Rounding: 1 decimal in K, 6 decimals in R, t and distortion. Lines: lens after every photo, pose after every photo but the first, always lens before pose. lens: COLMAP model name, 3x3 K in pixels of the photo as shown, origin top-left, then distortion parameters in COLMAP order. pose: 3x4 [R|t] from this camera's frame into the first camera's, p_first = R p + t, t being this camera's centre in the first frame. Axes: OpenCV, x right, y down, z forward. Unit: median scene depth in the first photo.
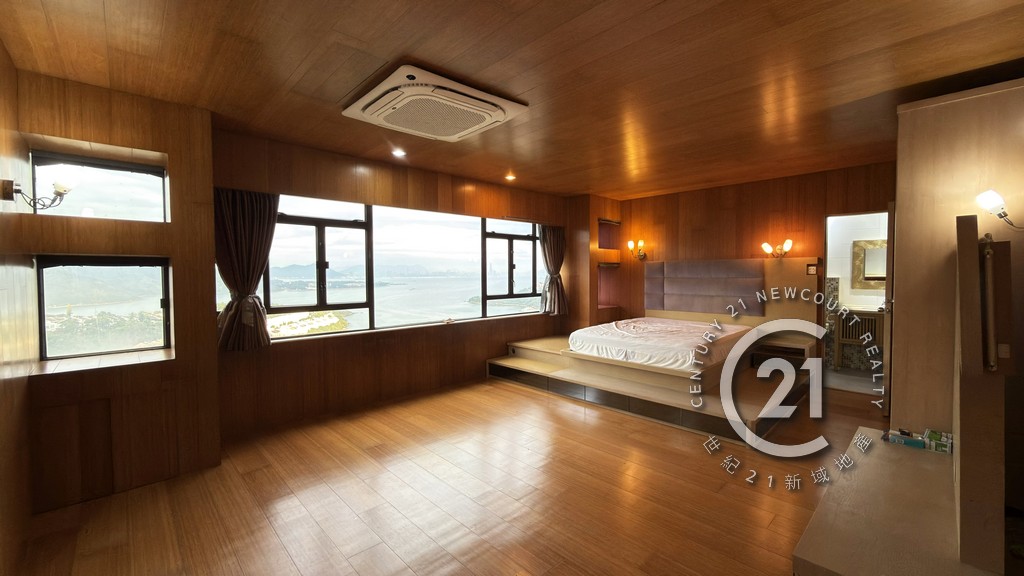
lens RADIAL K [[405.6, 0, 509.8], [0, 405.6, 283.3], [0, 0, 1]] dist [0.003362, 0.000030]
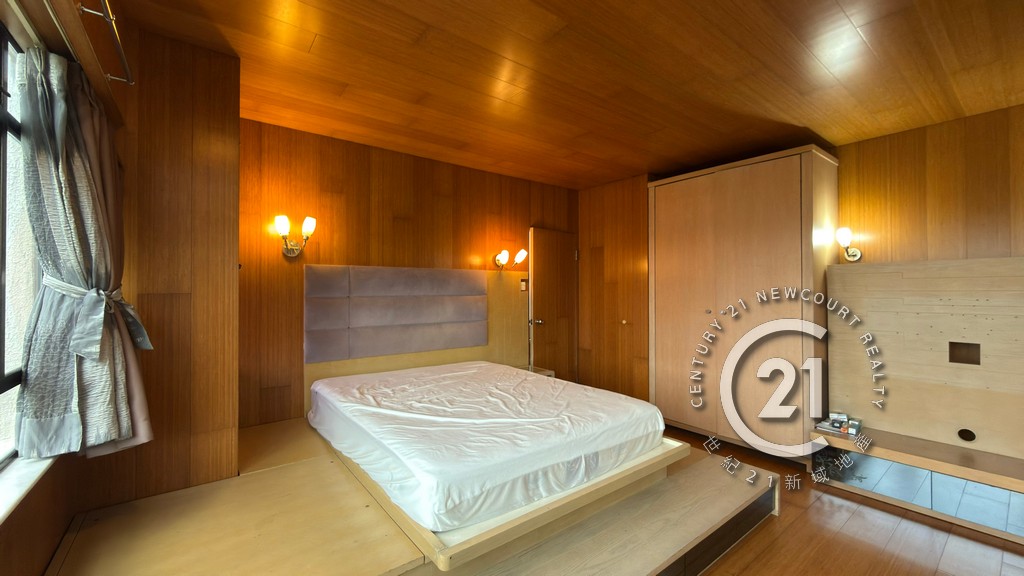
lens RADIAL K [[405.6, 0, 508.2], [0, 405.6, 288.6], [0, 0, 1]] dist [0.003362, 0.000030]
pose [[0.103623, 0.009170, 0.994574, -0.134339], [0.023761, 0.999649, -0.011692, -0.014501], [-0.994333, 0.024843, 0.103368, 0.805480]]
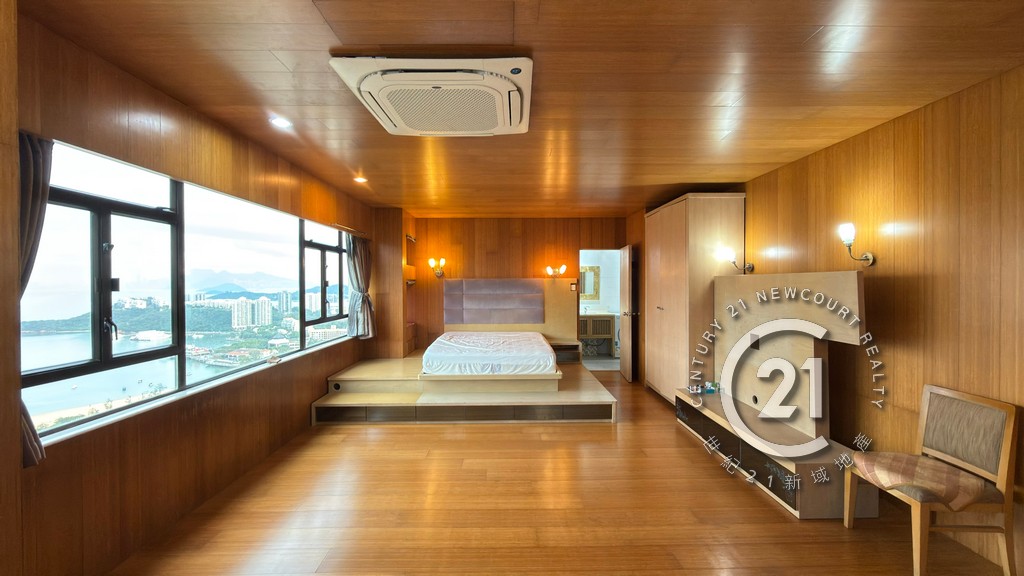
lens RADIAL K [[405.6, 0, 508.5], [0, 405.6, 286.7], [0, 0, 1]] dist [0.003362, 0.000030]
pose [[0.684832, -0.004004, 0.728690, -0.358618], [0.018734, 0.999751, -0.012113, -0.019522], [-0.728460, 0.021947, 0.684736, 0.181114]]
